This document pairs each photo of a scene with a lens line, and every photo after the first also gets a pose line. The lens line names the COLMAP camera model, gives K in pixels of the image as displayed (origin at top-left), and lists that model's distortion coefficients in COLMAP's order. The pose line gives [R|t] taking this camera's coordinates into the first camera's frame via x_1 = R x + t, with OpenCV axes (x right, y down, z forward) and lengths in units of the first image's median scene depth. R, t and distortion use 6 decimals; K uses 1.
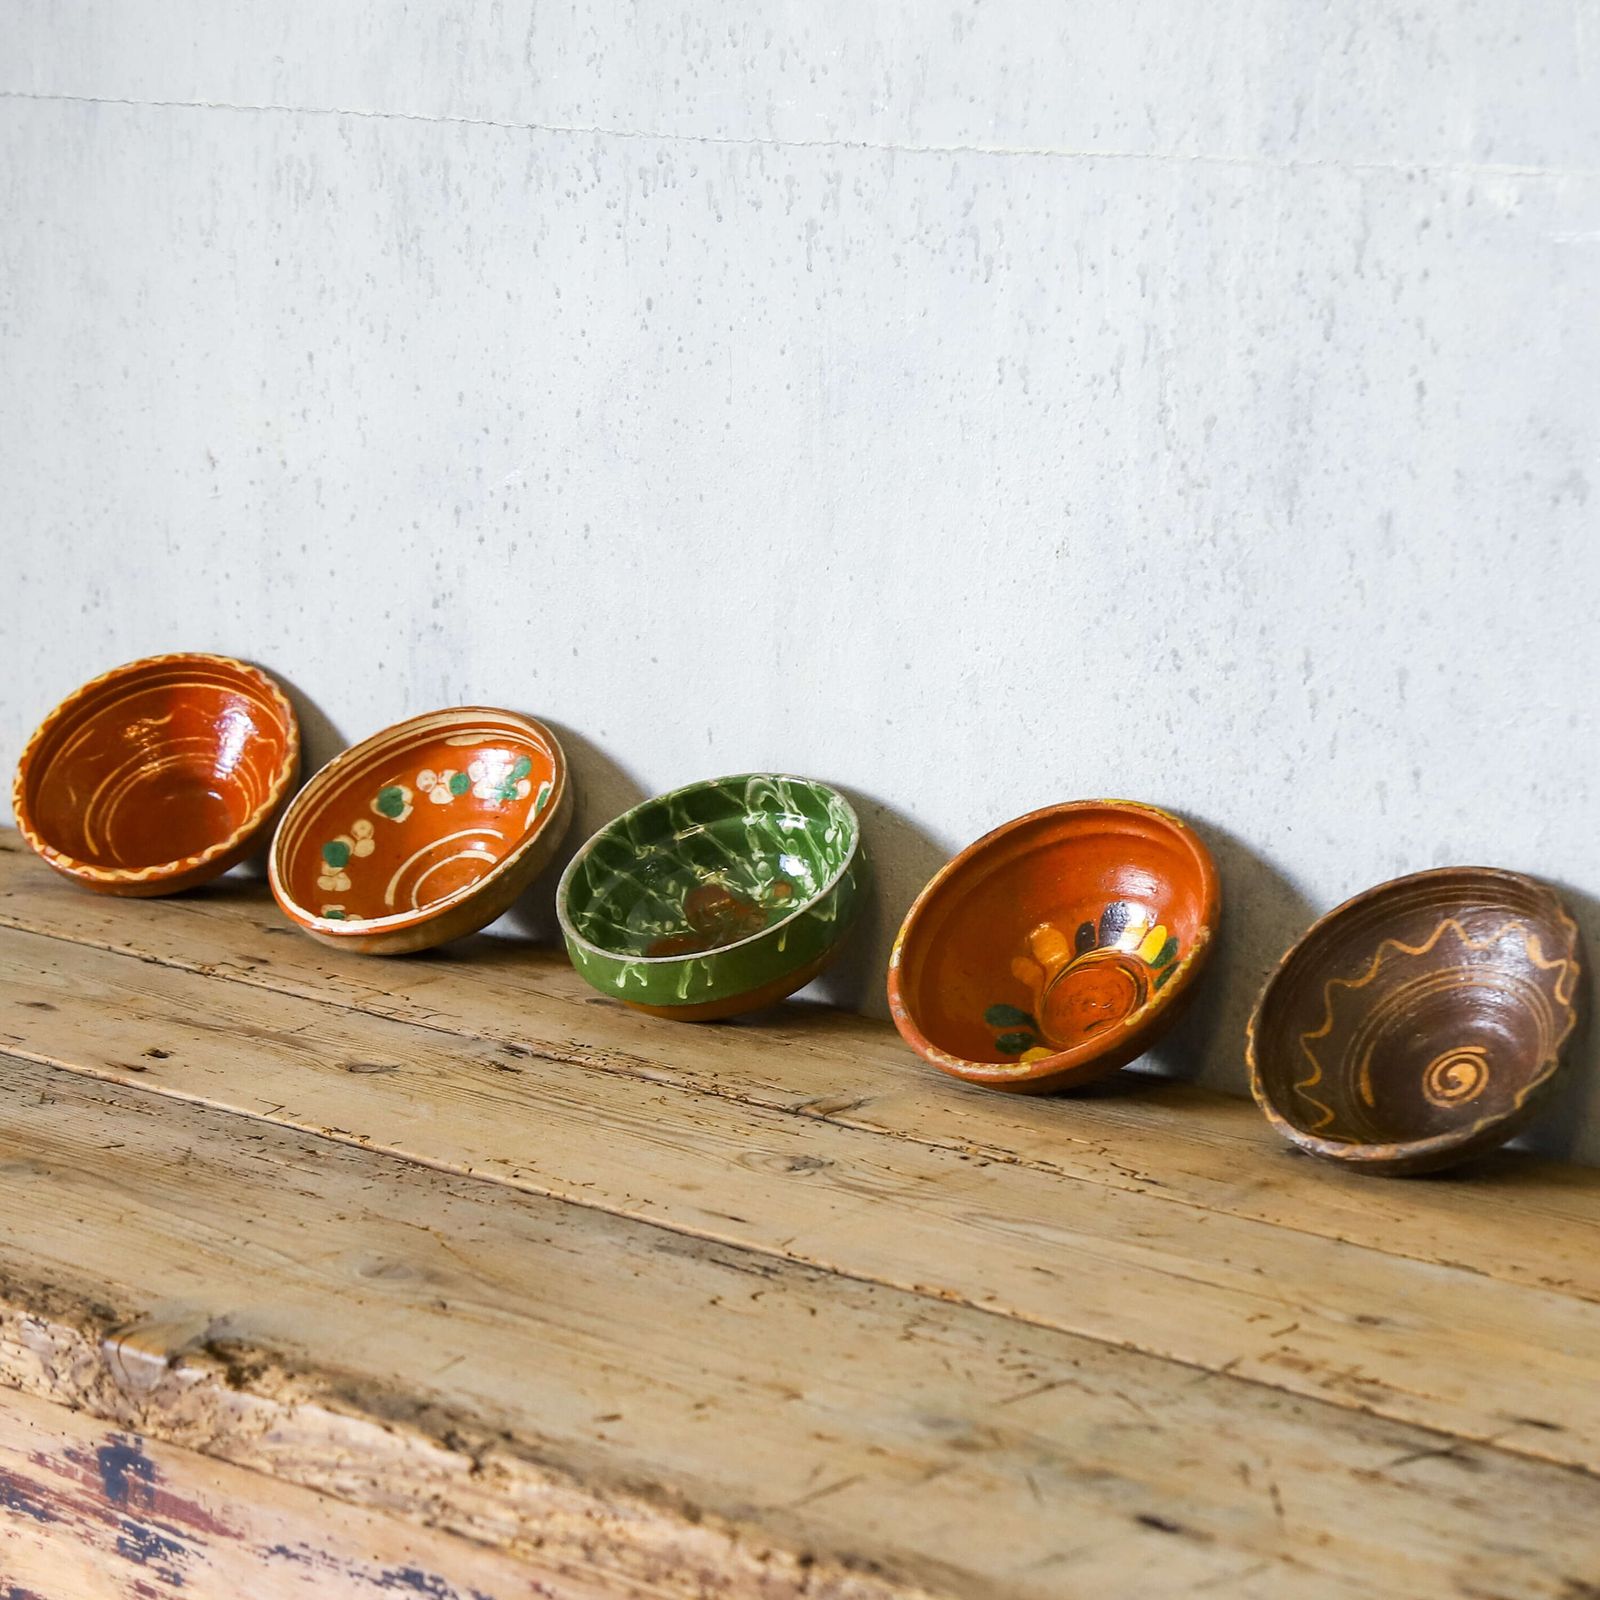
lens RADIAL K [[3994.3, 0, 765.5], [0, 3994.3, 1002.4], [0, 0, 1]] dist [0.057556, 0.159162]
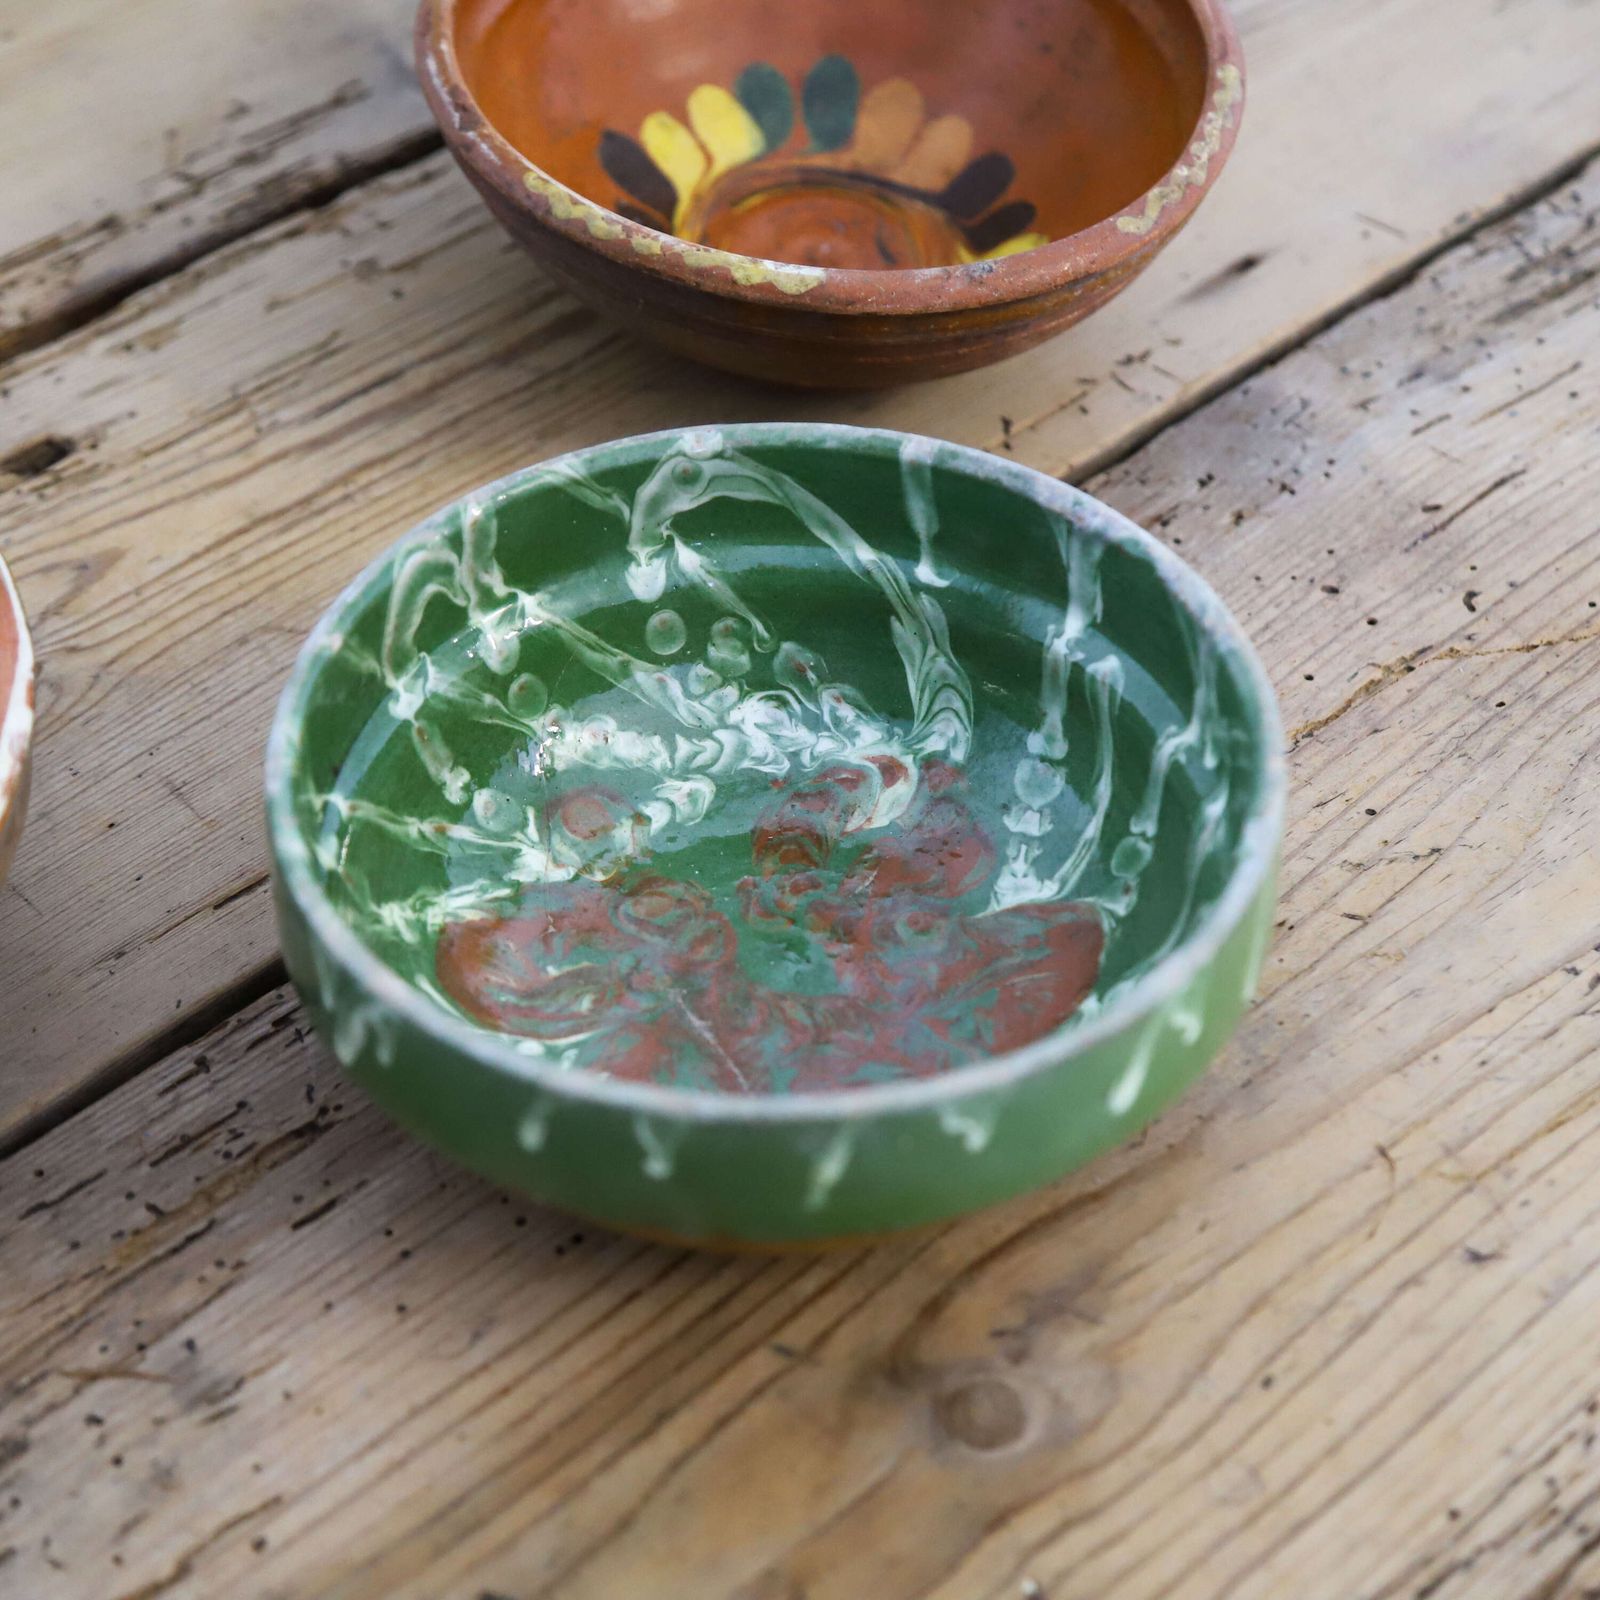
lens RADIAL K [[3040.9, 0, 800.0], [0, 3040.9, 800.0], [0, 0, 1]] dist [0.024809, 0.014612]
pose [[0.253471, -0.462691, 0.849512, -0.226532], [0.515907, 0.807531, 0.285893, -0.100648], [-0.818287, 0.365803, 0.443391, 0.929794]]
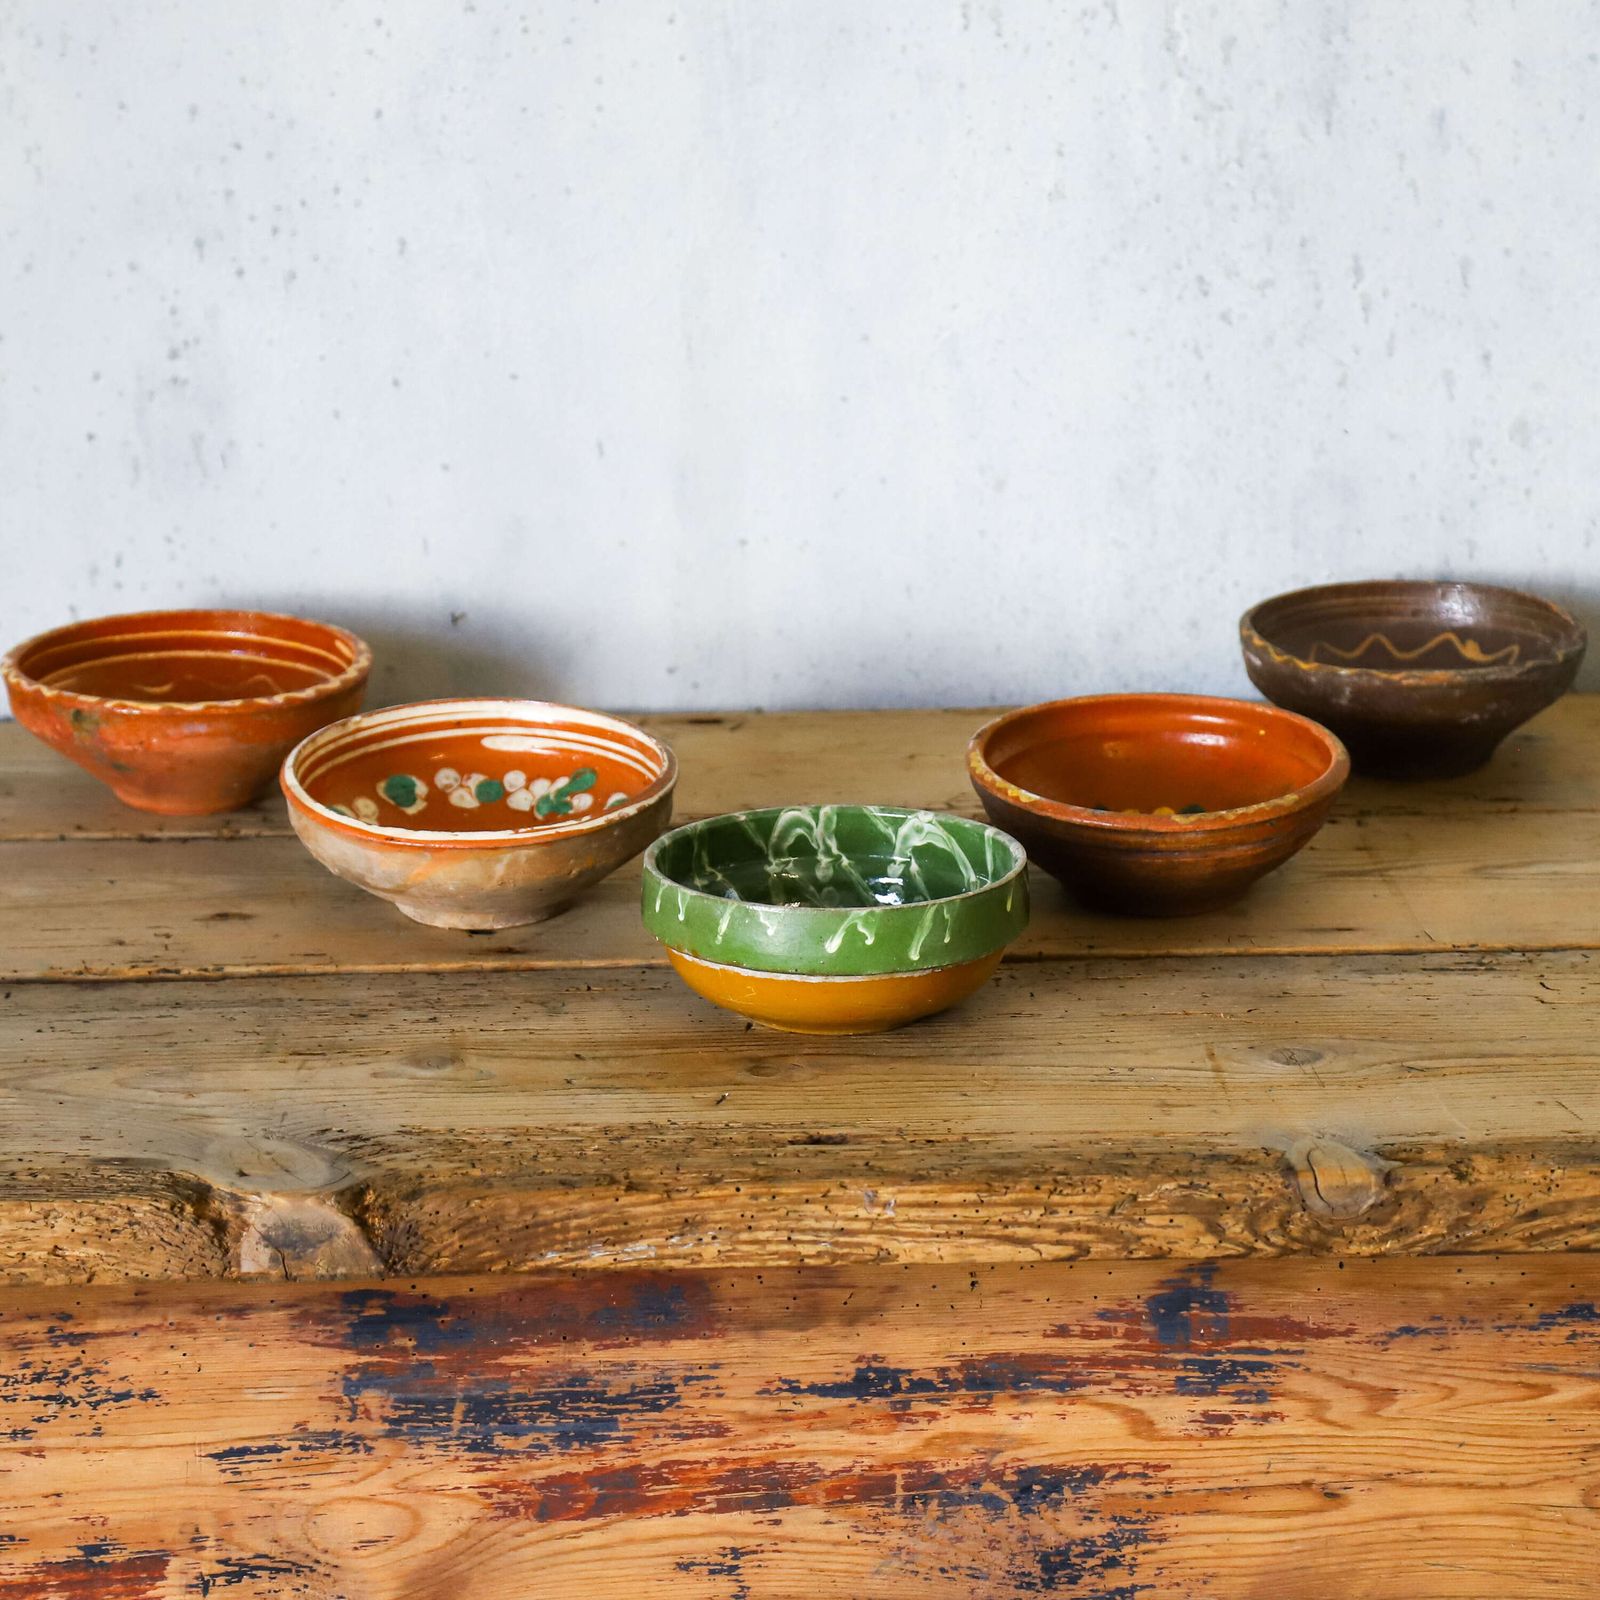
lens RADIAL K [[6078.6, 0, 764.9], [0, 6078.6, 873.1], [0, 0, 1]] dist [0.433331, 0.514140]
pose [[0.755521, -0.246719, 0.606892, -0.922869], [0.181044, 0.968930, 0.168516, -0.217074], [-0.629612, -0.017443, 0.776714, -0.108103]]
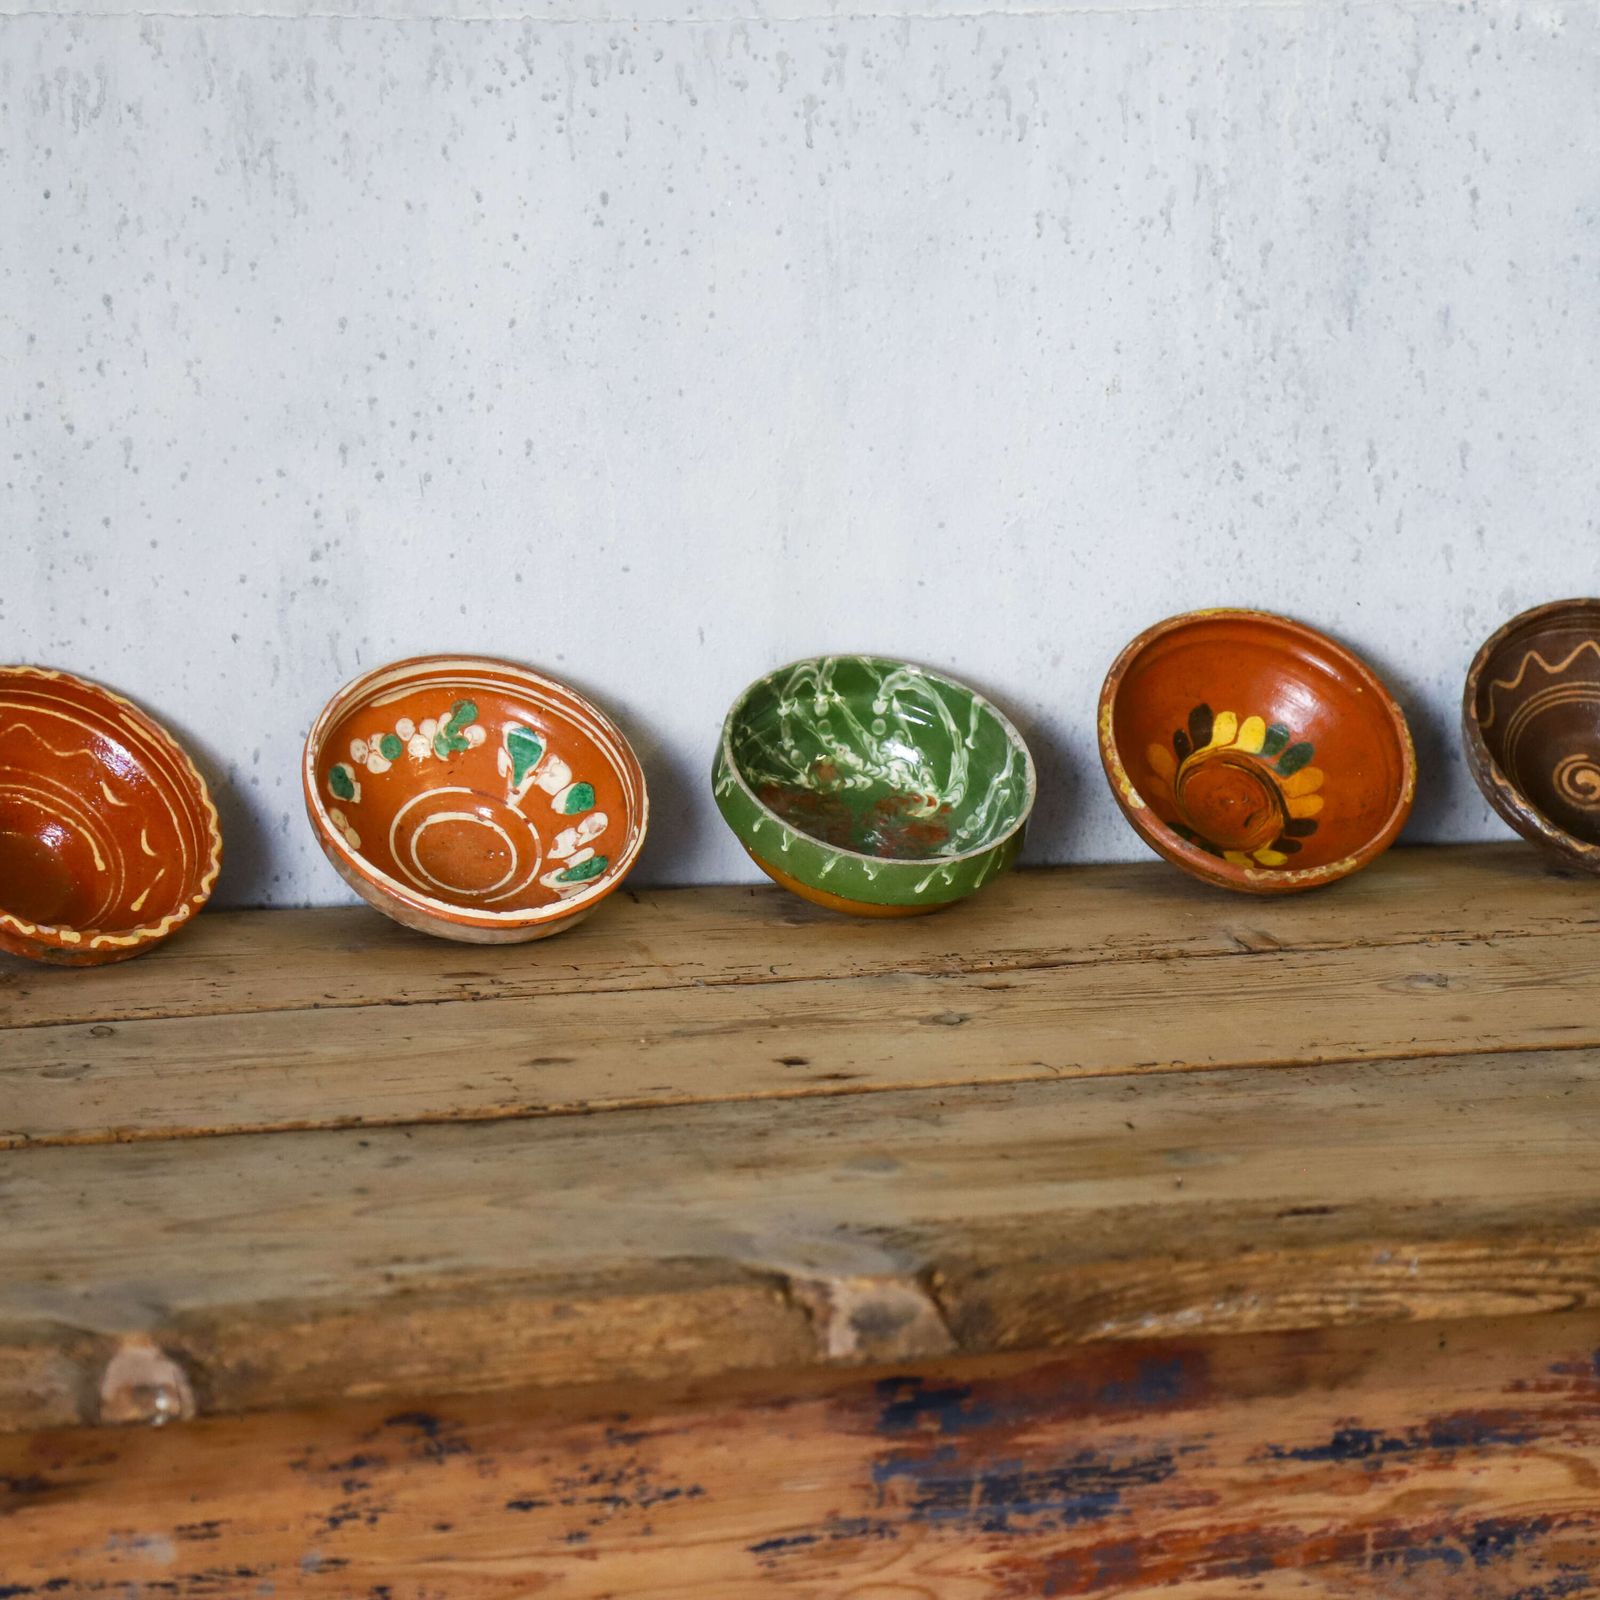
lens RADIAL K [[5656.4, 0, 624.9], [0, 5656.4, 838.6], [0, 0, 1]] dist [0.449539, 0.261104]
pose [[0.572090, -0.219189, 0.790360, -1.207876], [0.187452, 0.973067, 0.134174, -0.223205], [-0.798483, 0.071395, 0.597769, 0.222349]]
